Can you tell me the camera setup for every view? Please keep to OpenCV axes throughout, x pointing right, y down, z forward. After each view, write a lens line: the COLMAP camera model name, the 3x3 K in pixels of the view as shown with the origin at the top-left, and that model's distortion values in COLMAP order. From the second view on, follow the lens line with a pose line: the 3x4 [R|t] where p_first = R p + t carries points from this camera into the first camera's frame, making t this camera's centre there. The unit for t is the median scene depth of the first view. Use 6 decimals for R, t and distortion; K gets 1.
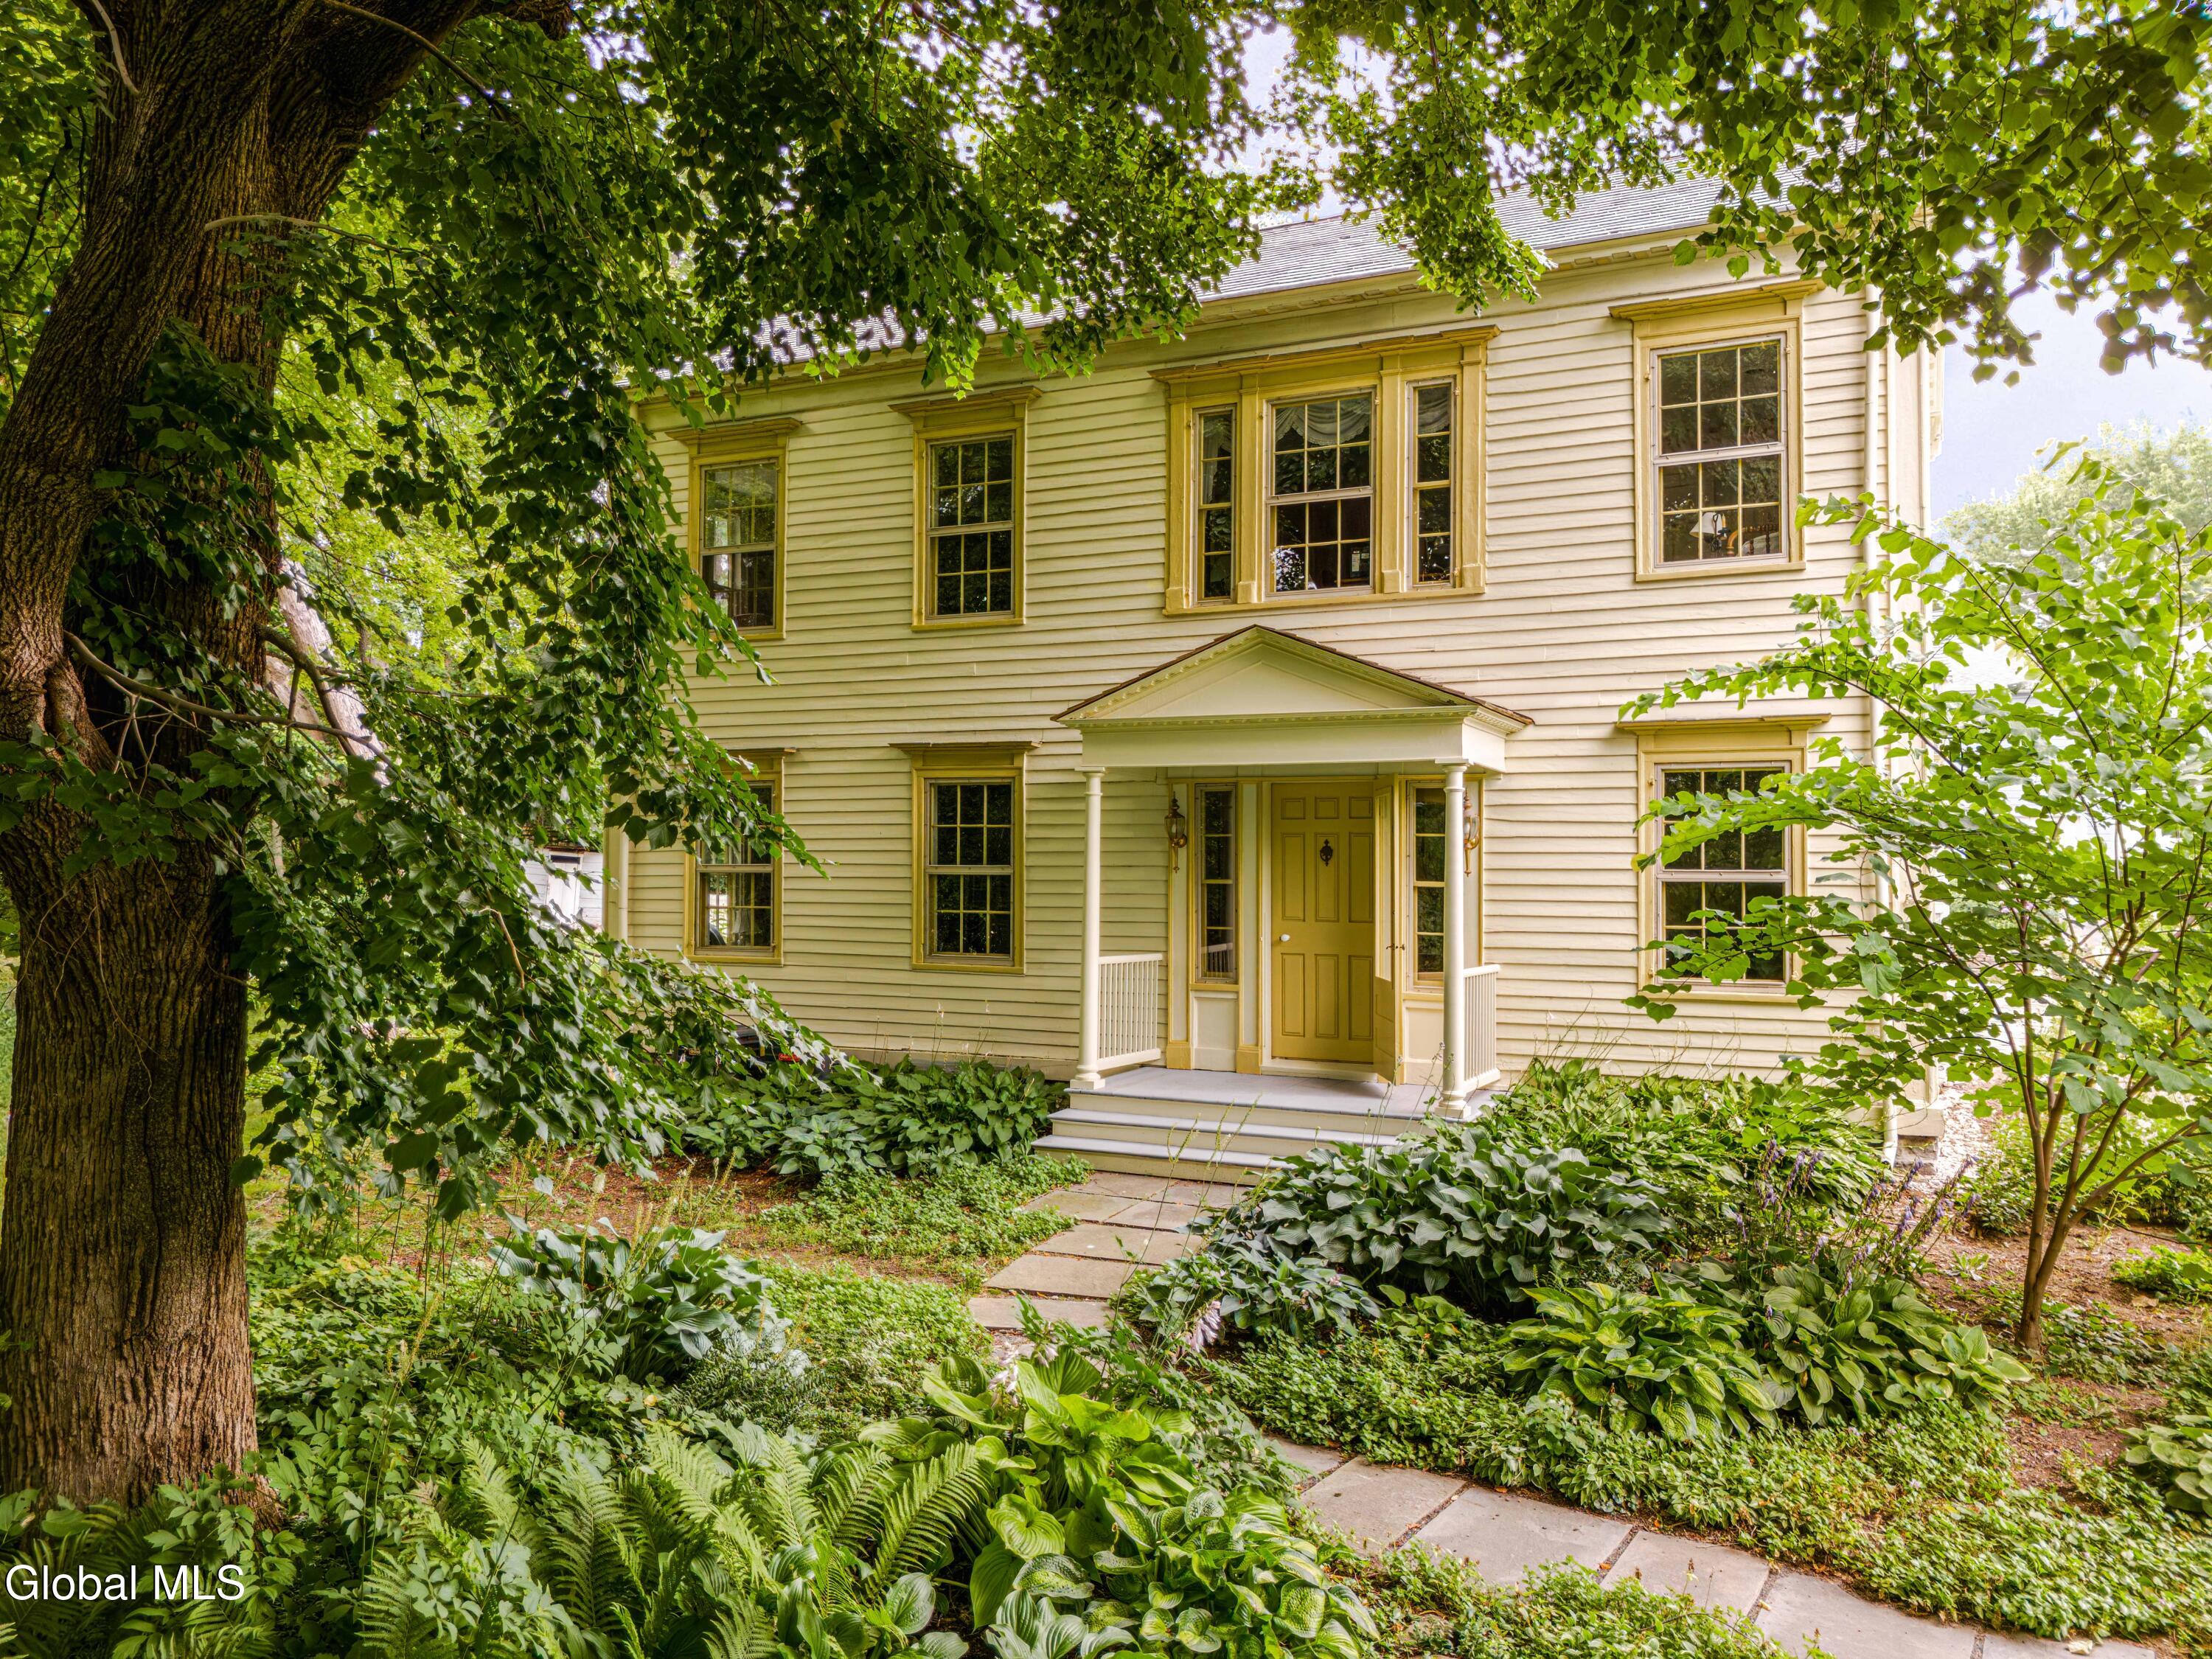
lens RADIAL K [[1674.1, 0, 1108.5], [0, 1674.1, 825.5], [0, 0, 1]] dist [0.060792, -0.060264]
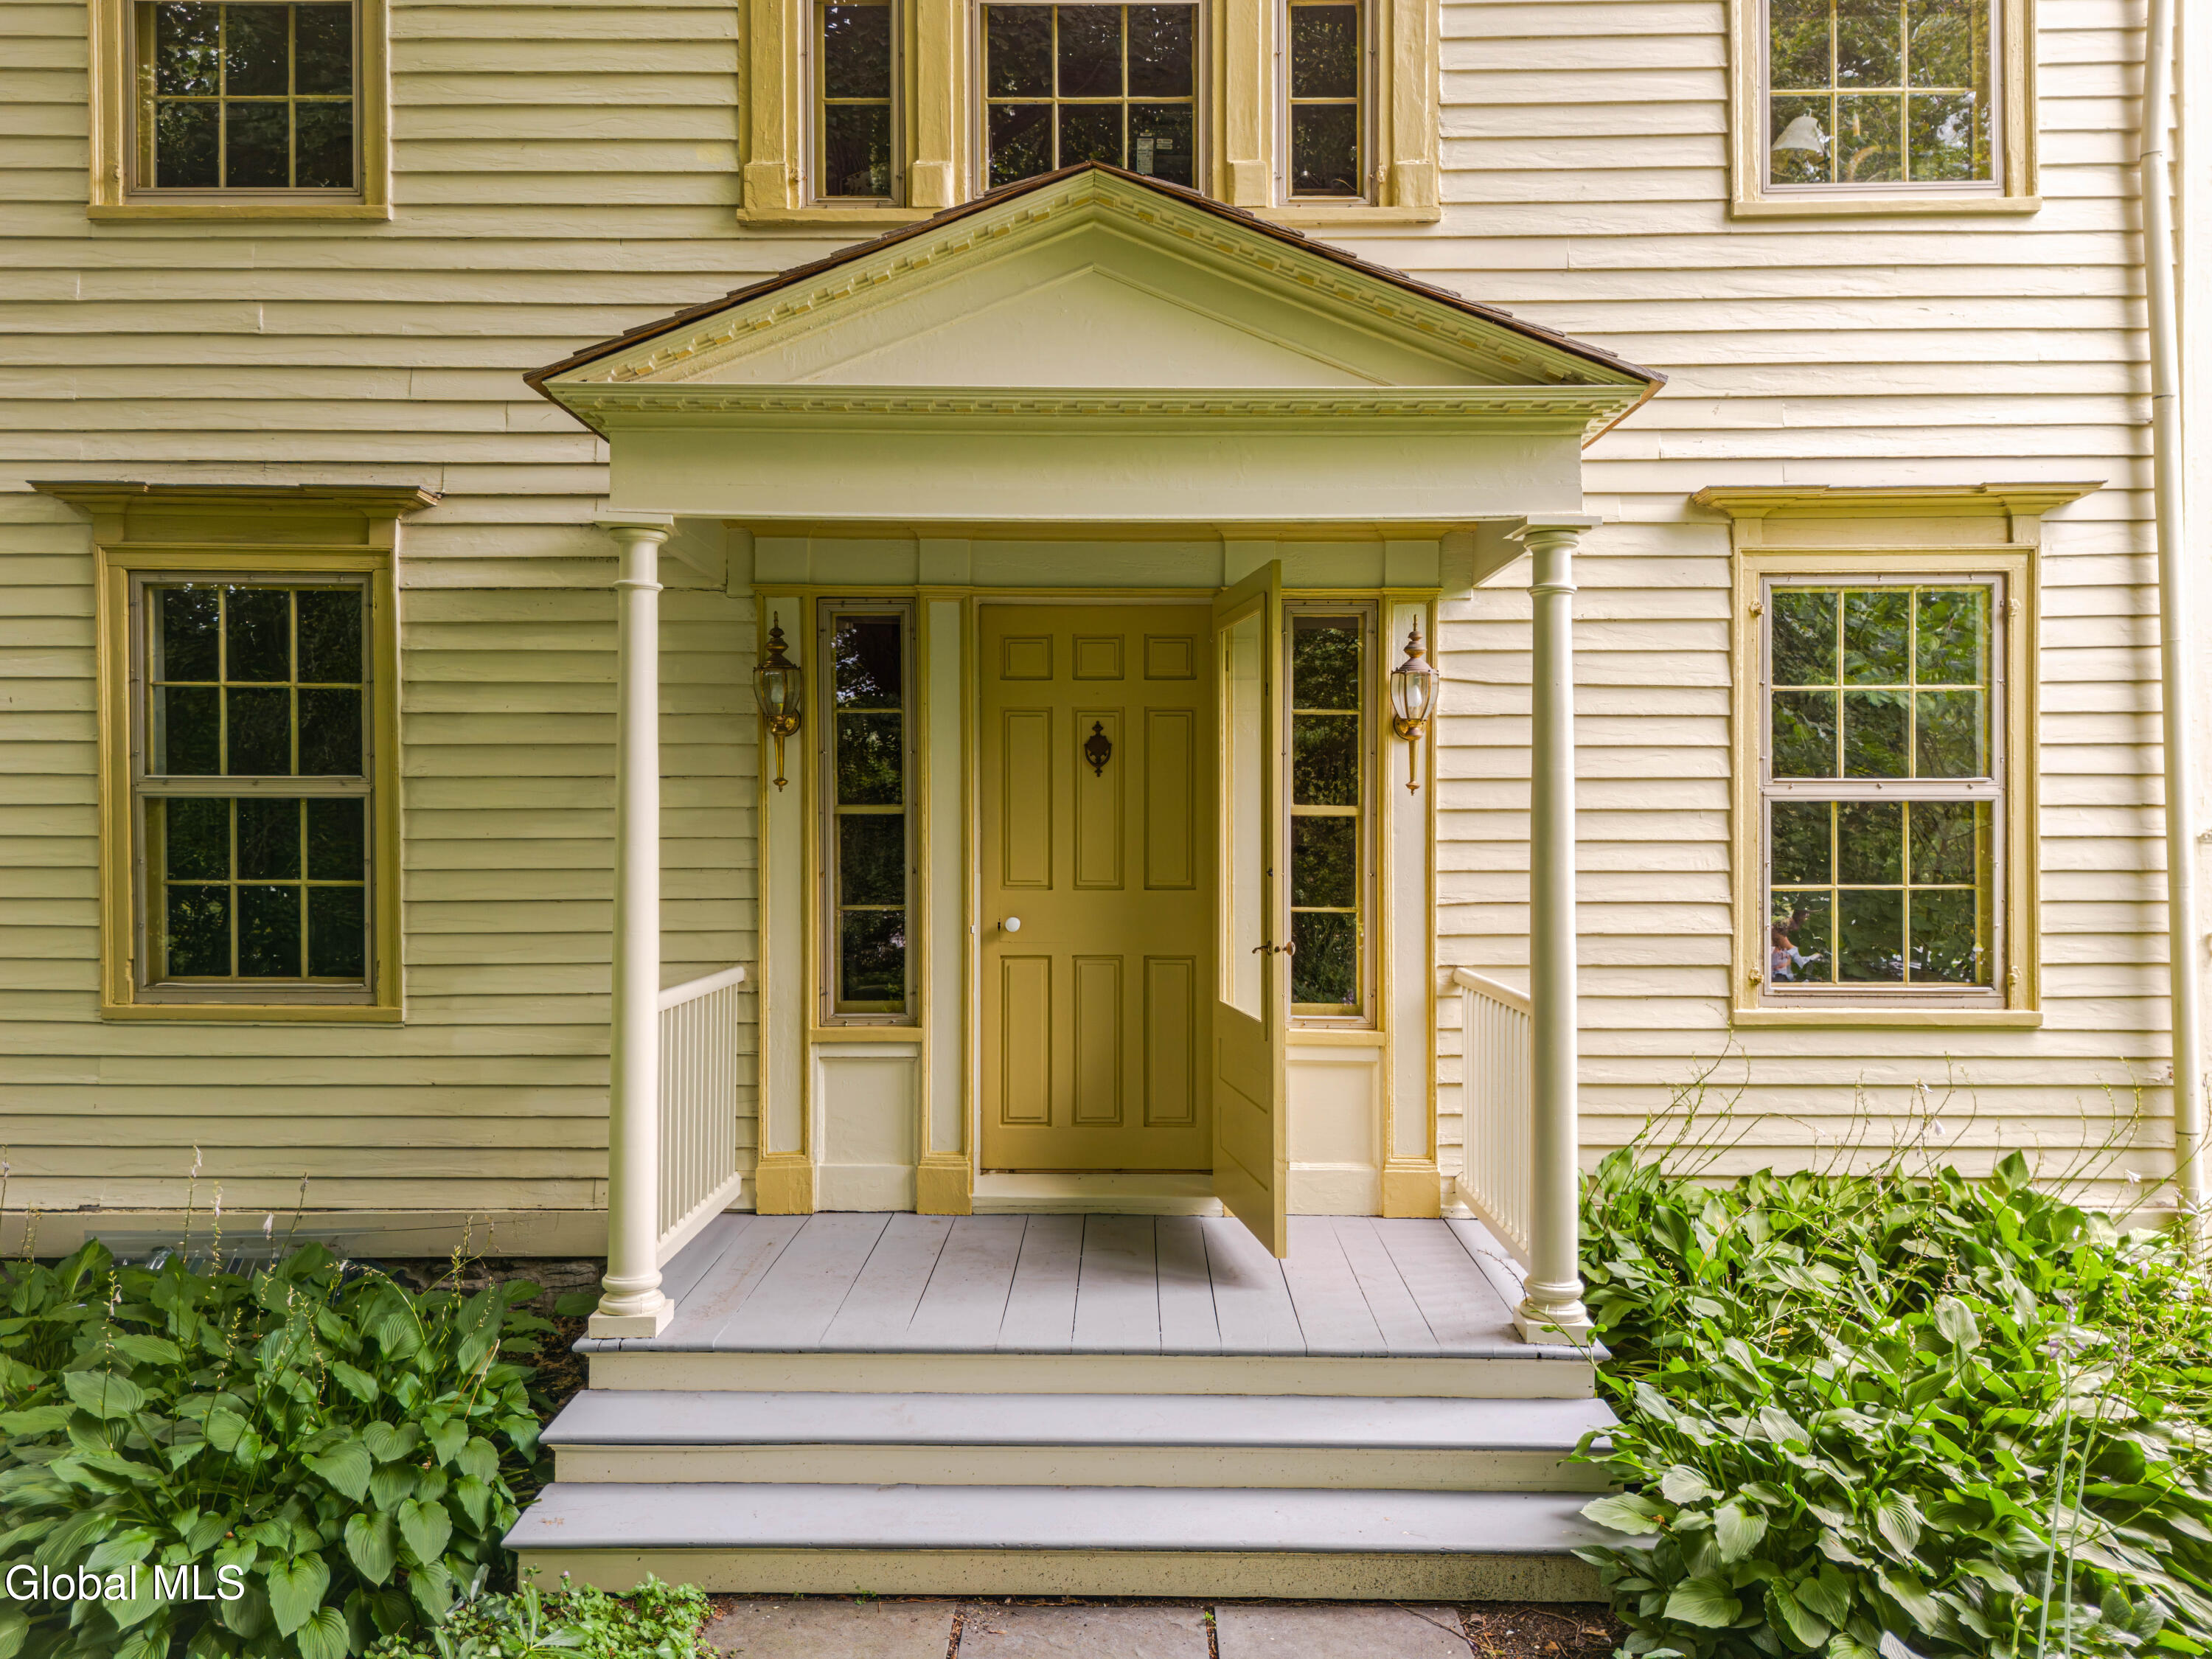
lens RADIAL K [[1674.1, 0, 1109.6], [0, 1674.1, 834.2], [0, 0, 1]] dist [0.060792, -0.060264]
pose [[0.910809, -0.009913, 0.412710, -0.067033], [-0.006439, 0.999249, 0.038211, 0.022215], [-0.412778, -0.037461, 0.910061, 0.547075]]
